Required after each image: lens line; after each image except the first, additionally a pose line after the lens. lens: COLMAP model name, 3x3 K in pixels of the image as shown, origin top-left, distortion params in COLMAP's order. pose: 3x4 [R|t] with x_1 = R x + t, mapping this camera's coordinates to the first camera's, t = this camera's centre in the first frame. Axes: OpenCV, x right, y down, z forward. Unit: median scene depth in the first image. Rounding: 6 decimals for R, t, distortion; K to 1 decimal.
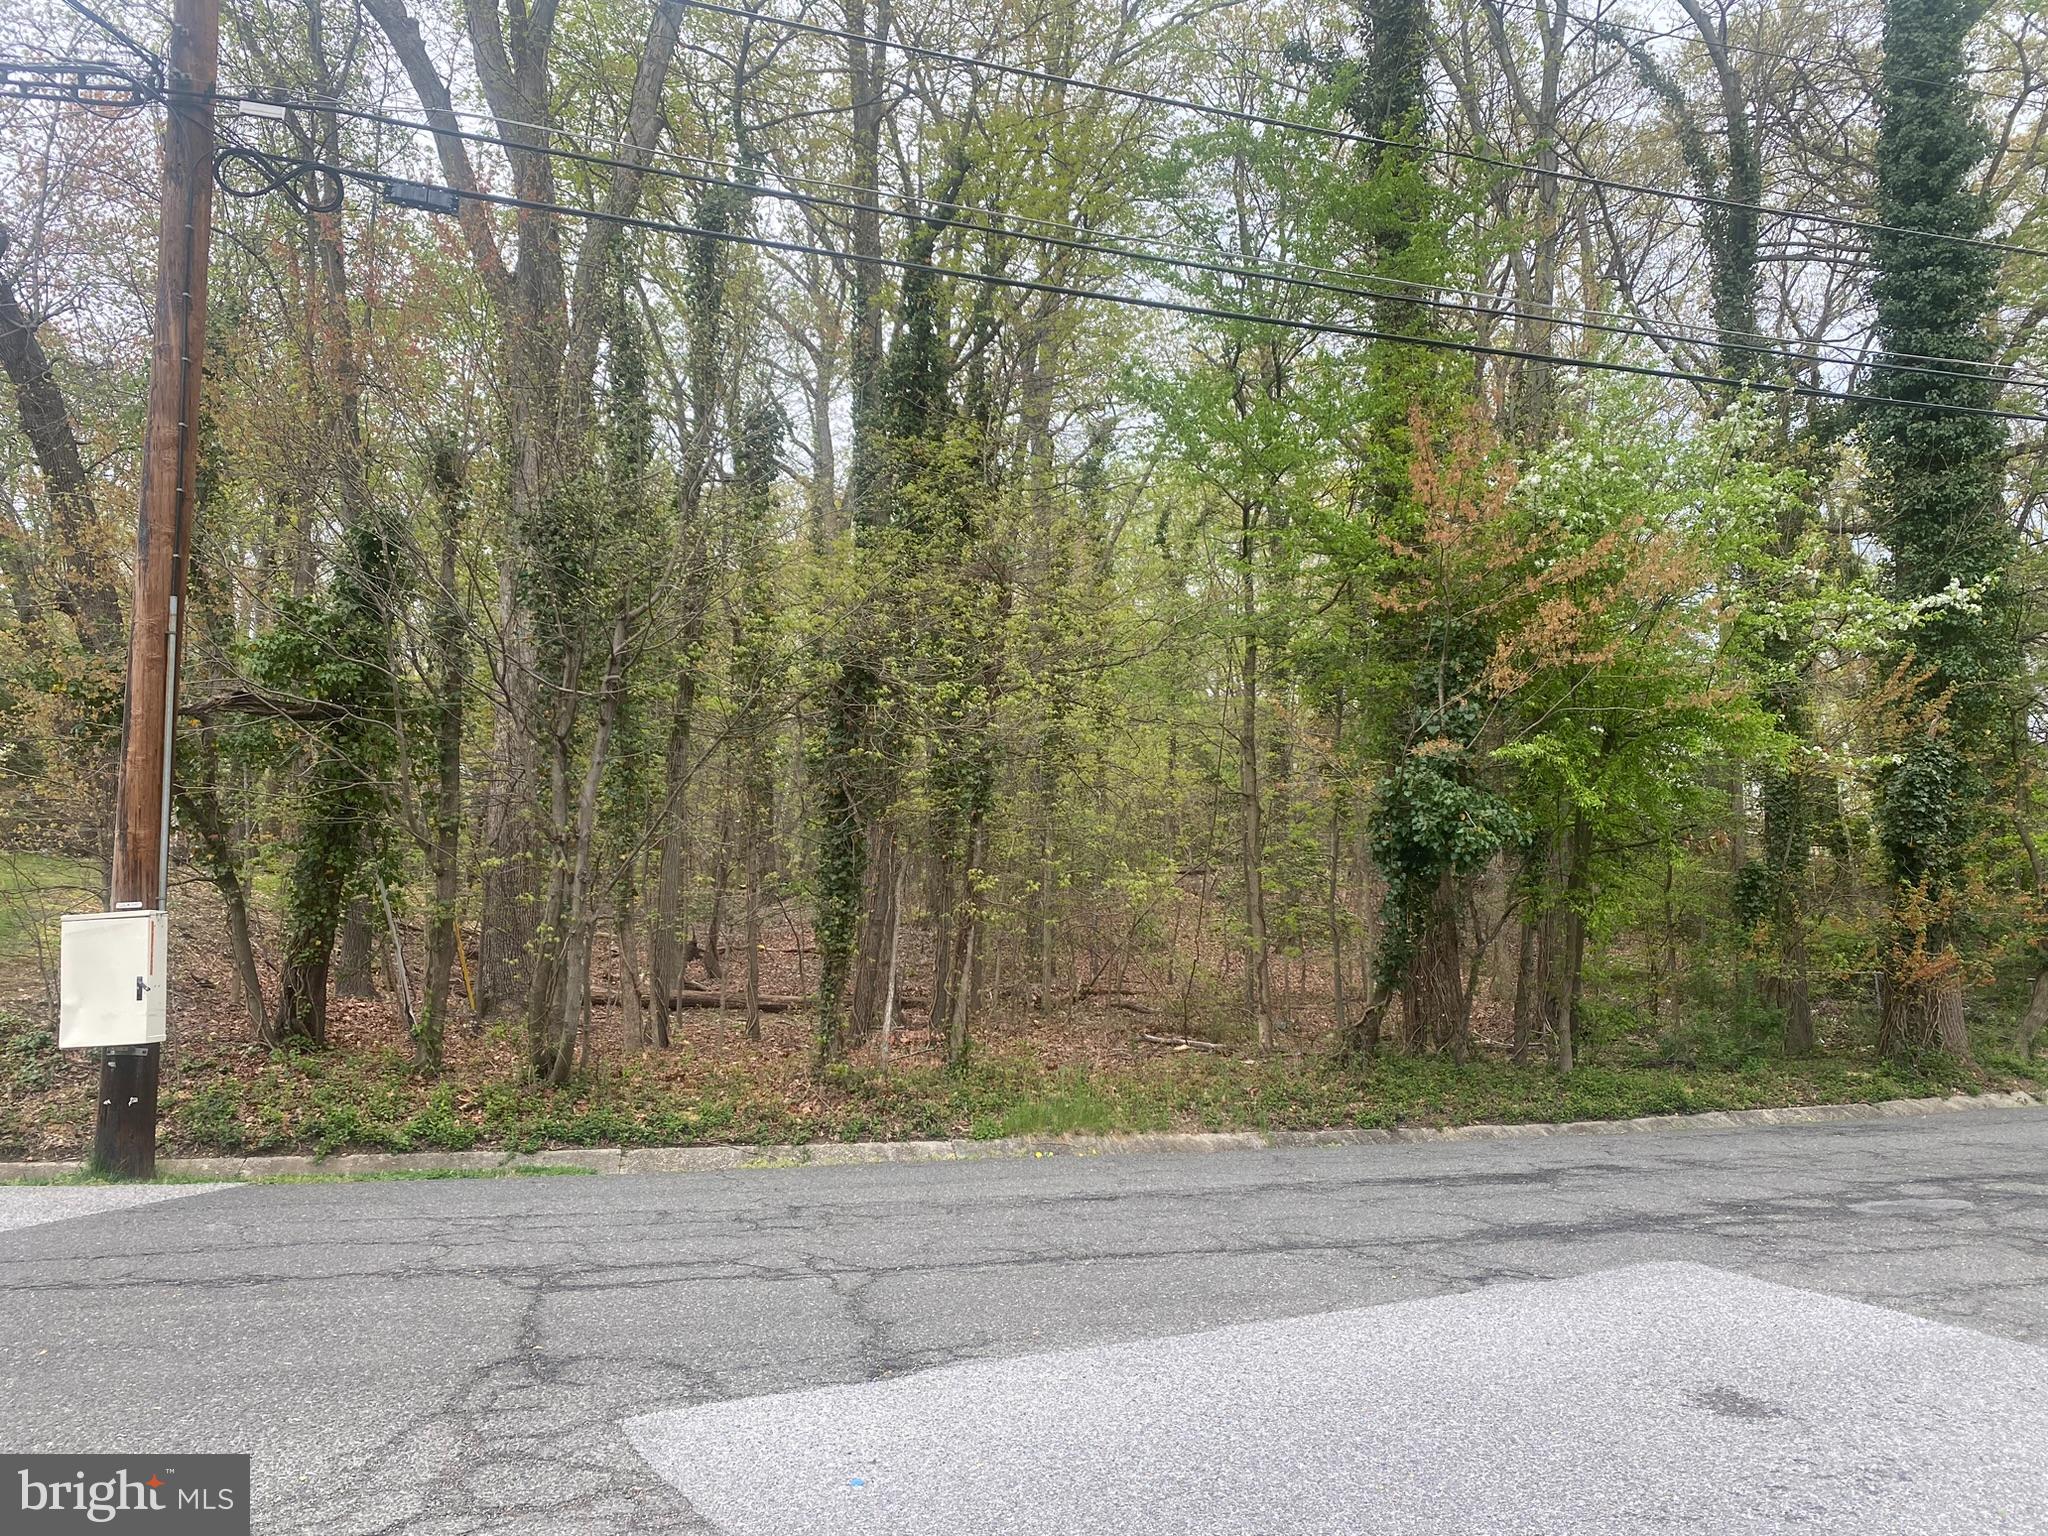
lens RADIAL K [[1555.8, 0, 1024.0], [0, 1555.8, 768.0], [0, 0, 1]] dist [0.009730, 0.006203]
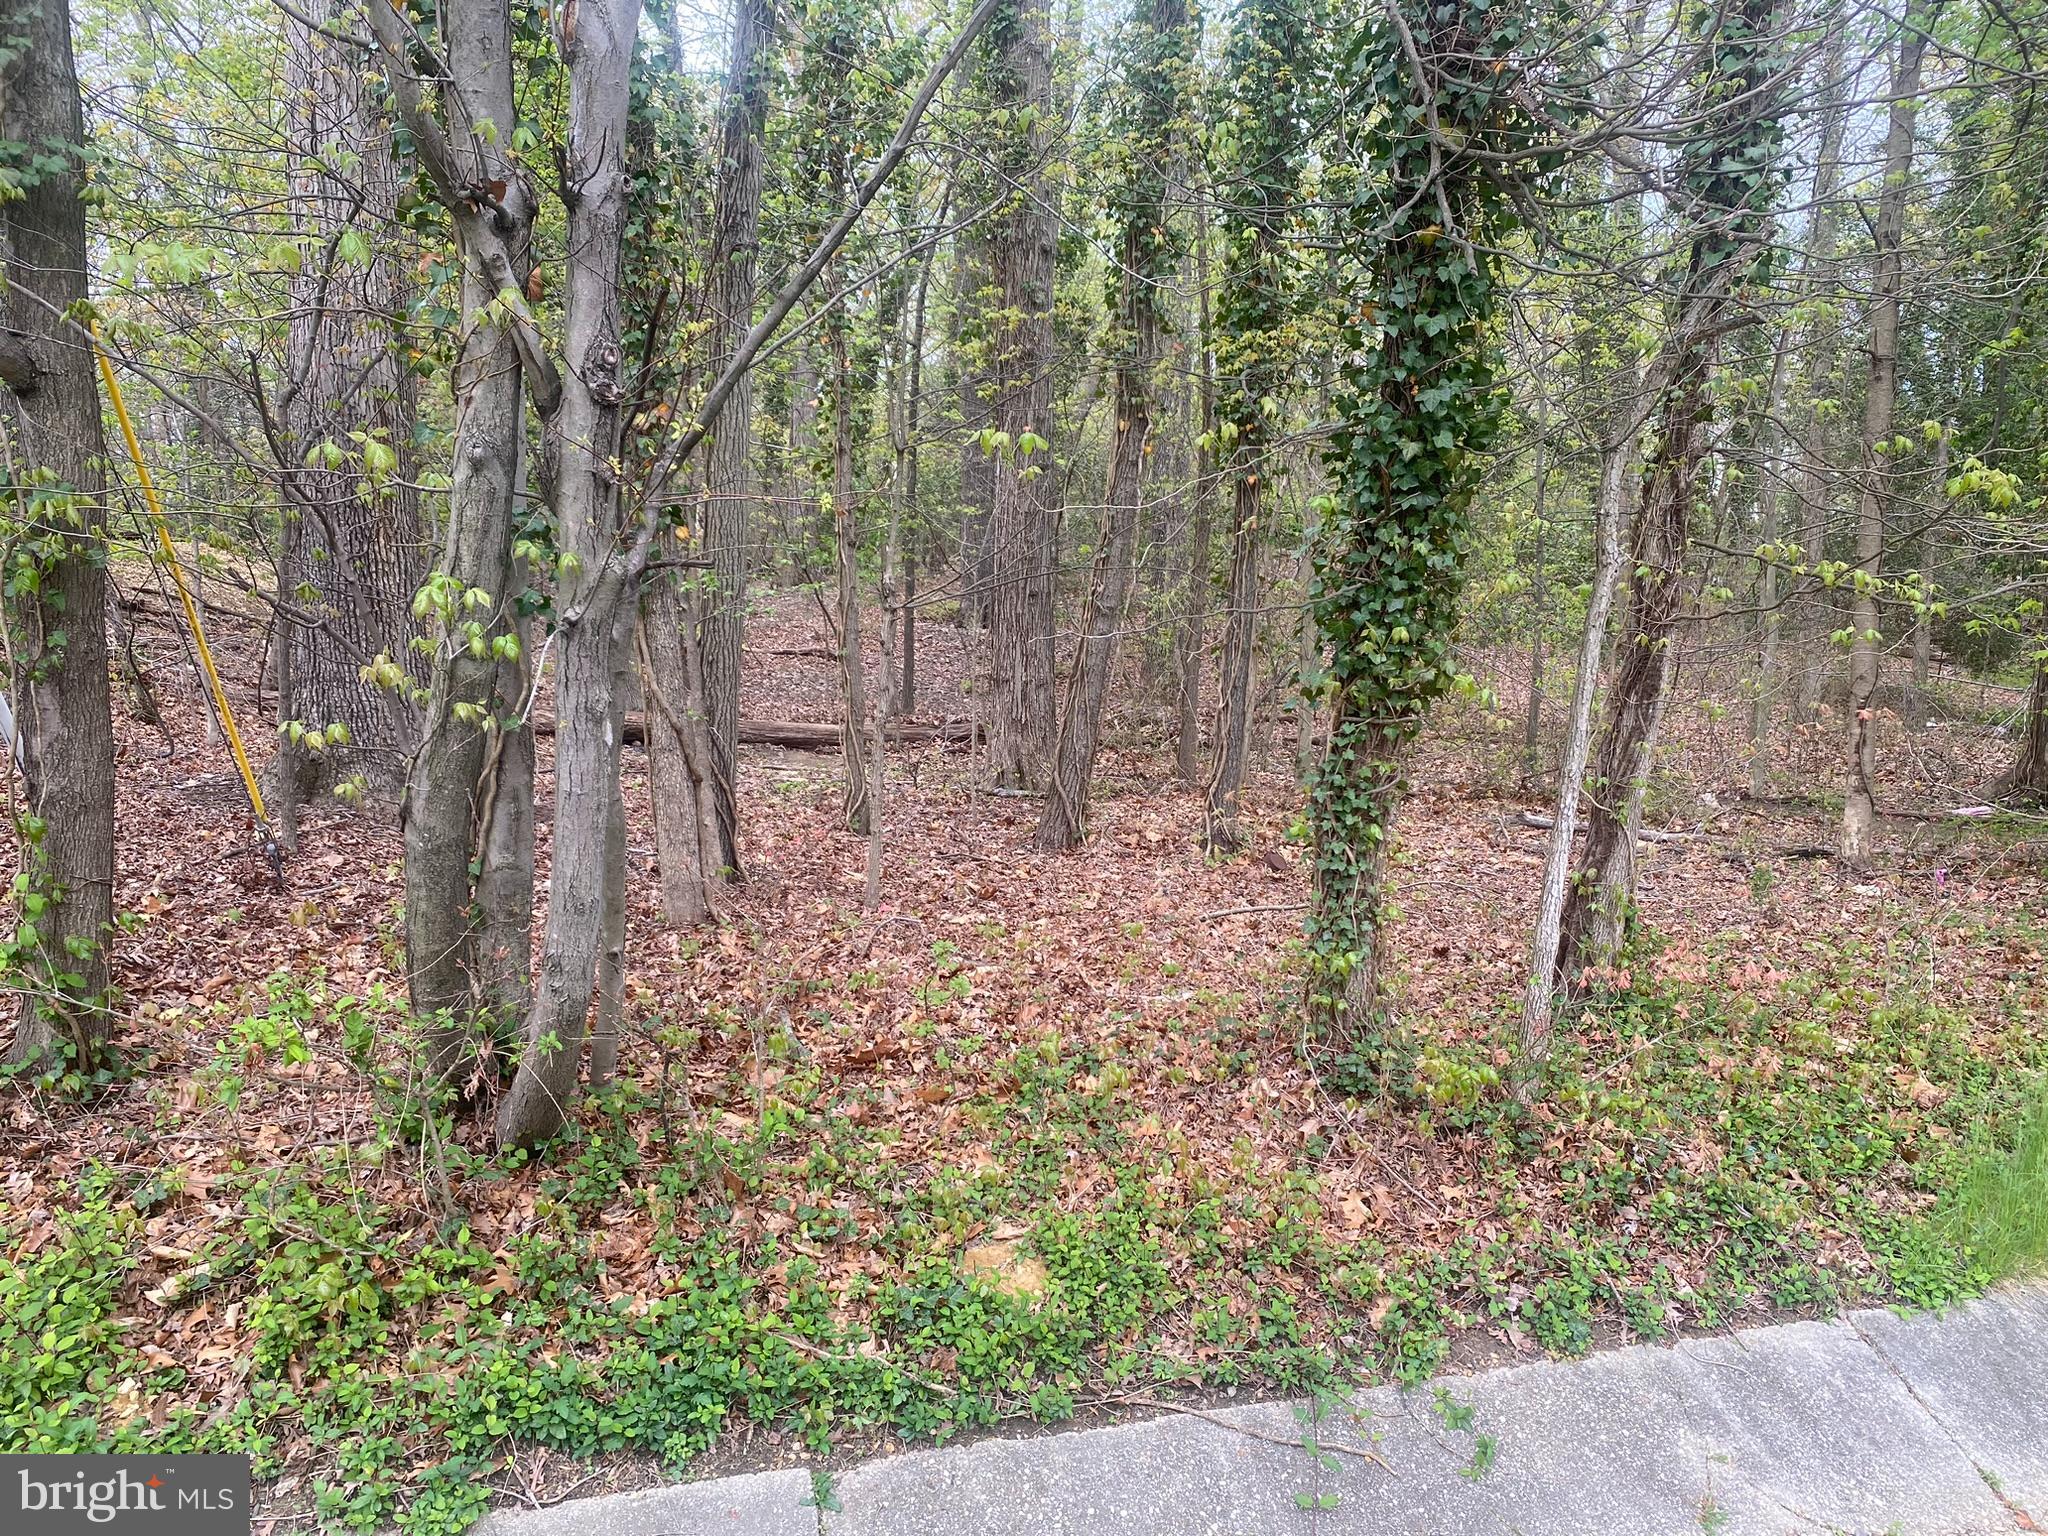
lens RADIAL K [[1555.8, 0, 1024.0], [0, 1555.8, 768.0], [0, 0, 1]] dist [0.009730, 0.006203]
pose [[0.998282, 0.004044, 0.058444, -0.232332], [-0.015531, 0.980187, 0.197463, 0.079280], [-0.056487, -0.198032, 0.978567, 0.752609]]
